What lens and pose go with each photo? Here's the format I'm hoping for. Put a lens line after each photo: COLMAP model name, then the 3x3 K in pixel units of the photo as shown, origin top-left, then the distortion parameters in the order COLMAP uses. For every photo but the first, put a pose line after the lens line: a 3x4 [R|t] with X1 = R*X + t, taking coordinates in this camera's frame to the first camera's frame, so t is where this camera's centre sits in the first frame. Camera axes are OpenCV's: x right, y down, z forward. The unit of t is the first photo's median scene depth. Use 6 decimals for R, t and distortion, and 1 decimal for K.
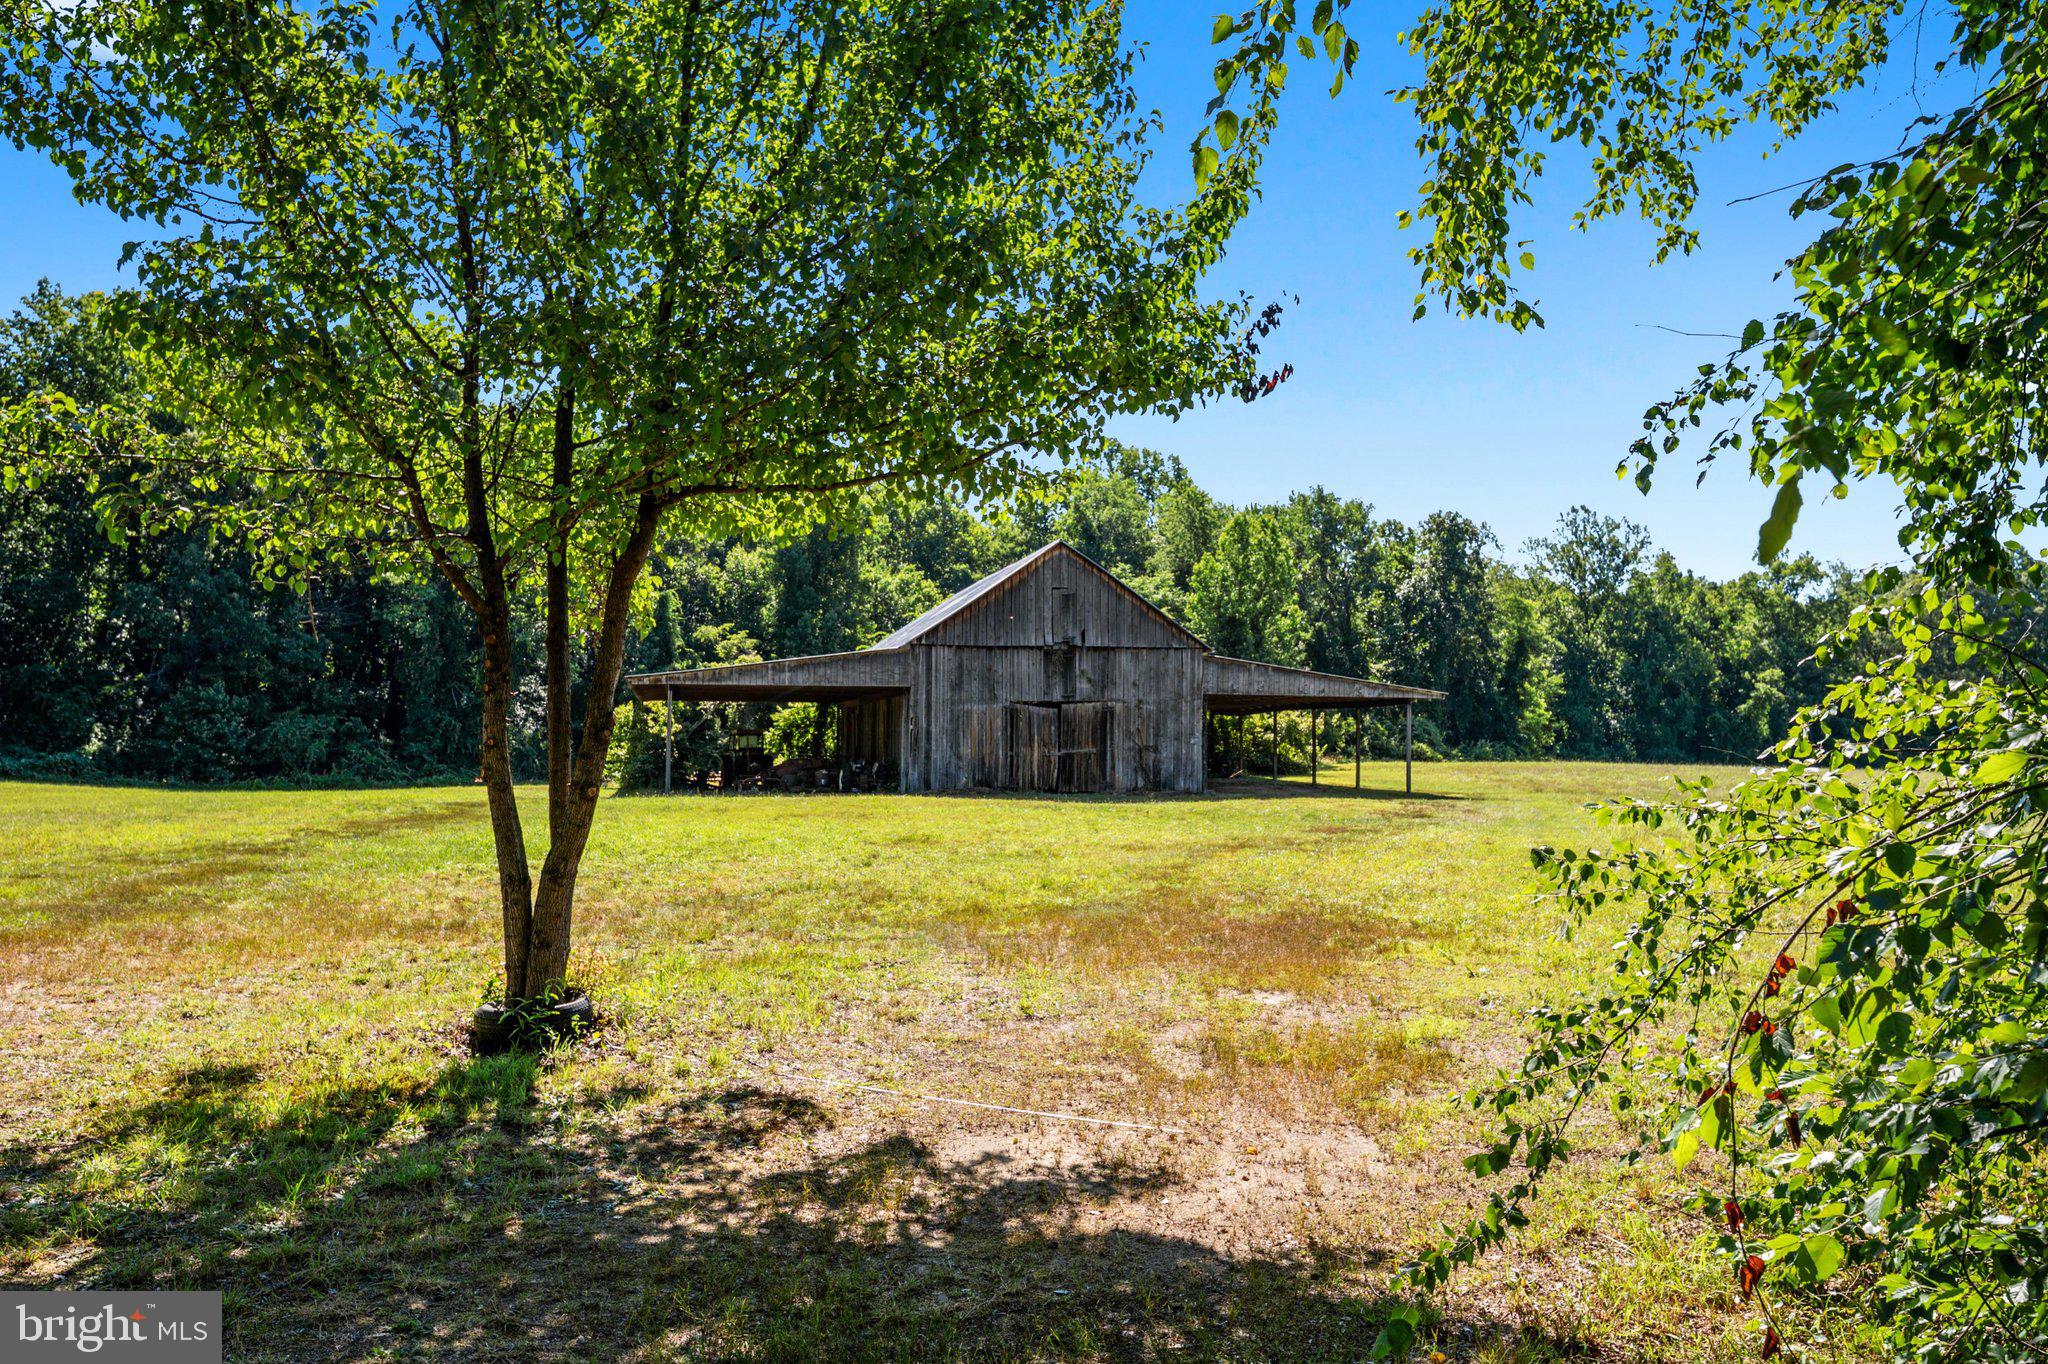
lens RADIAL K [[1669.3, 0, 1029.9], [0, 1669.3, 681.1], [0, 0, 1]] dist [0.046523, 0.009965]
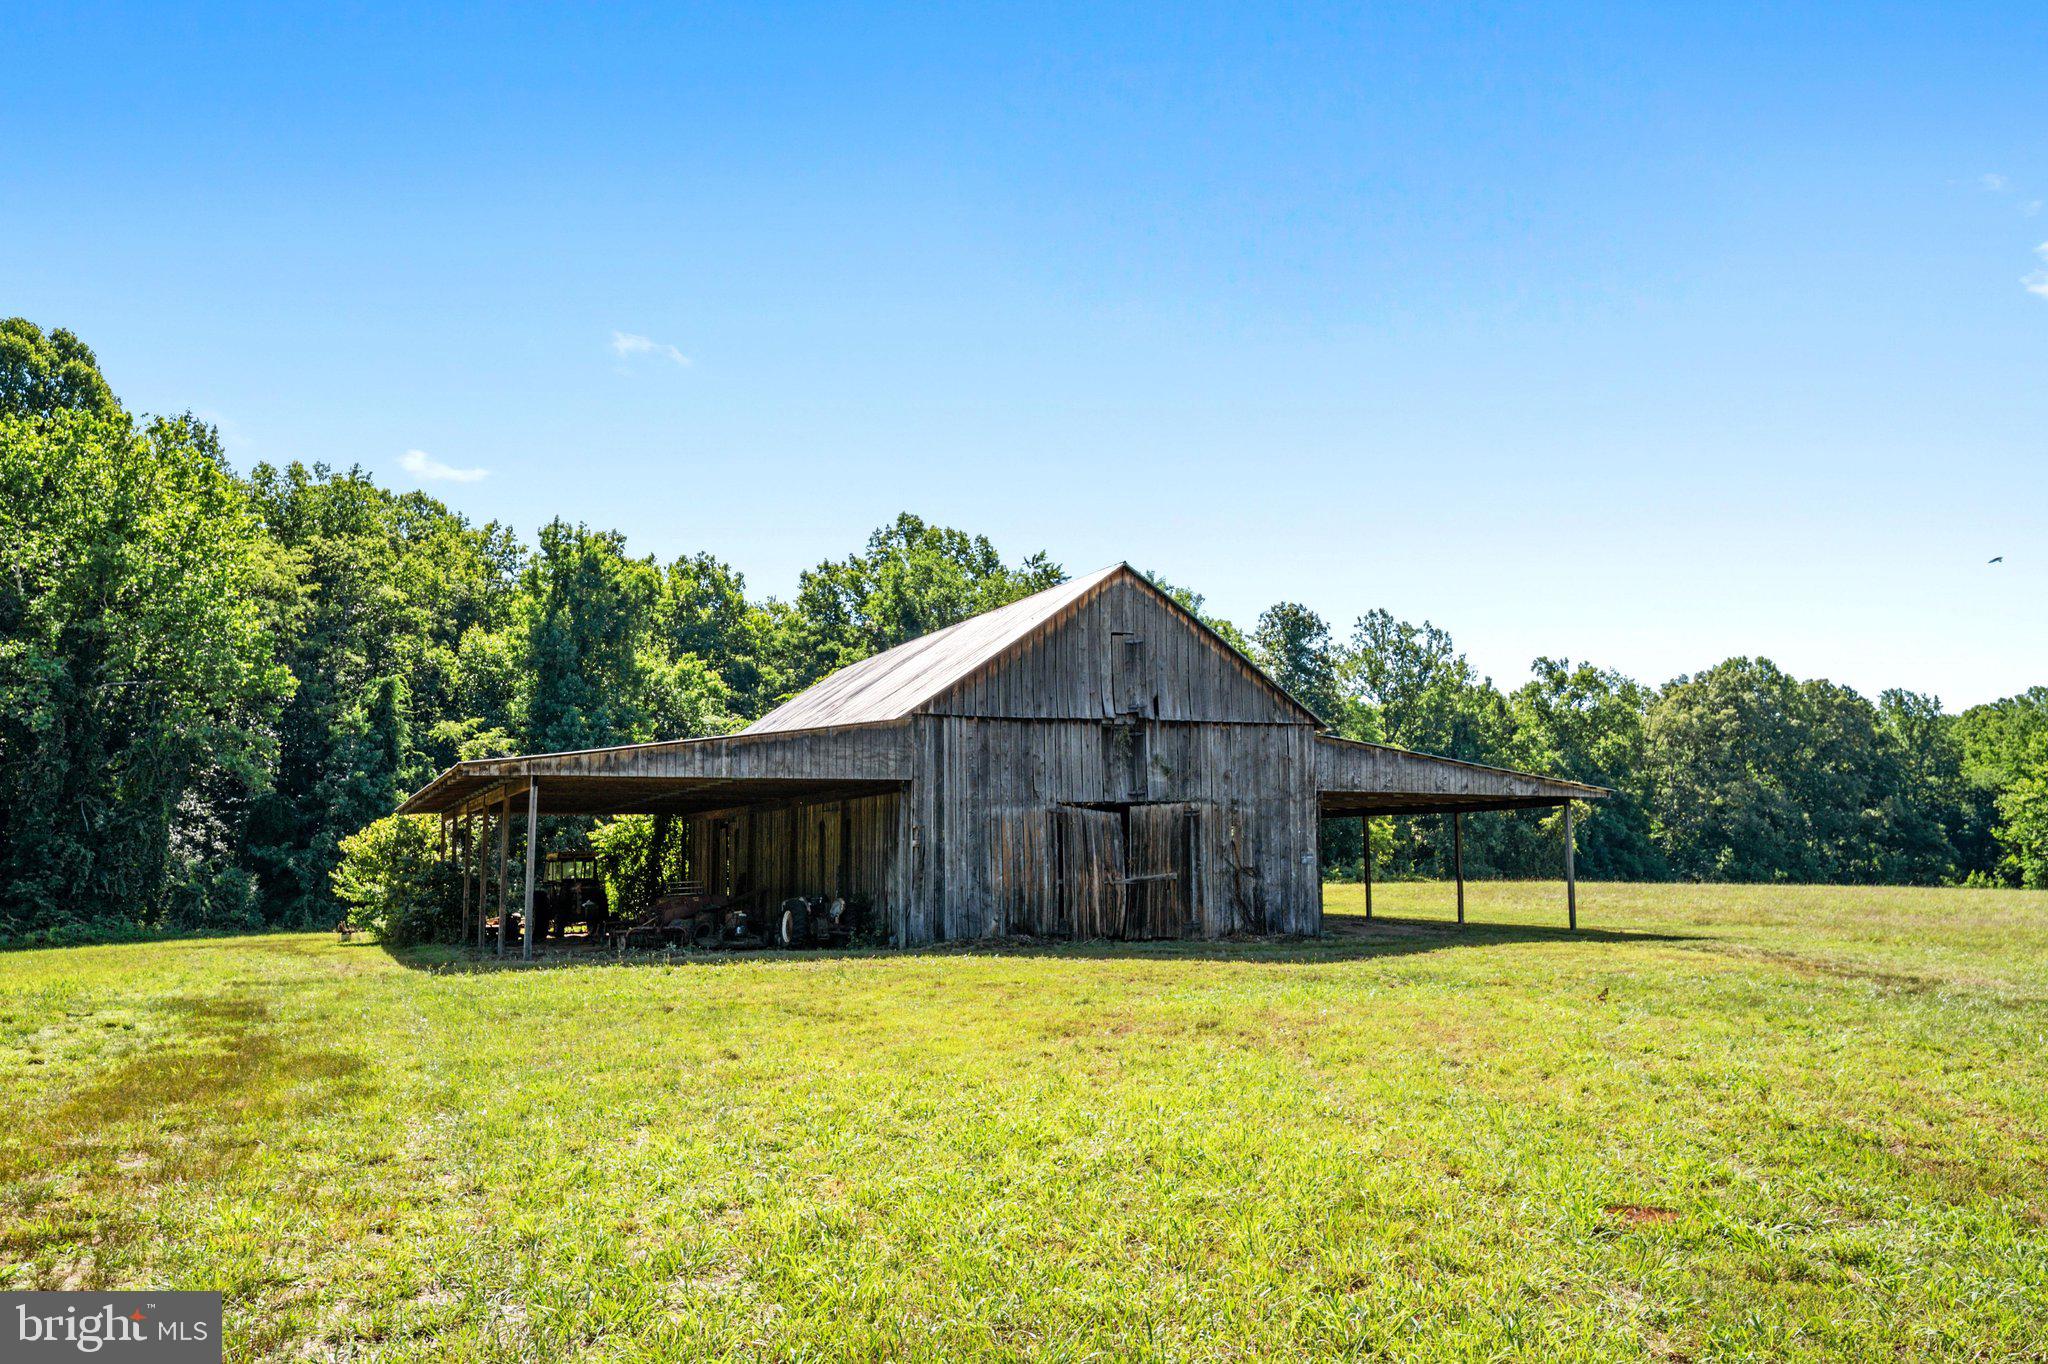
lens RADIAL K [[1669.3, 0, 1028.5], [0, 1669.3, 681.9], [0, 0, 1]] dist [0.046523, 0.009965]
pose [[0.981783, 0.008034, 0.189835, -0.077906], [0.005860, 0.997350, -0.072511, 0.006717], [-0.189915, 0.072302, 0.979135, 0.192863]]
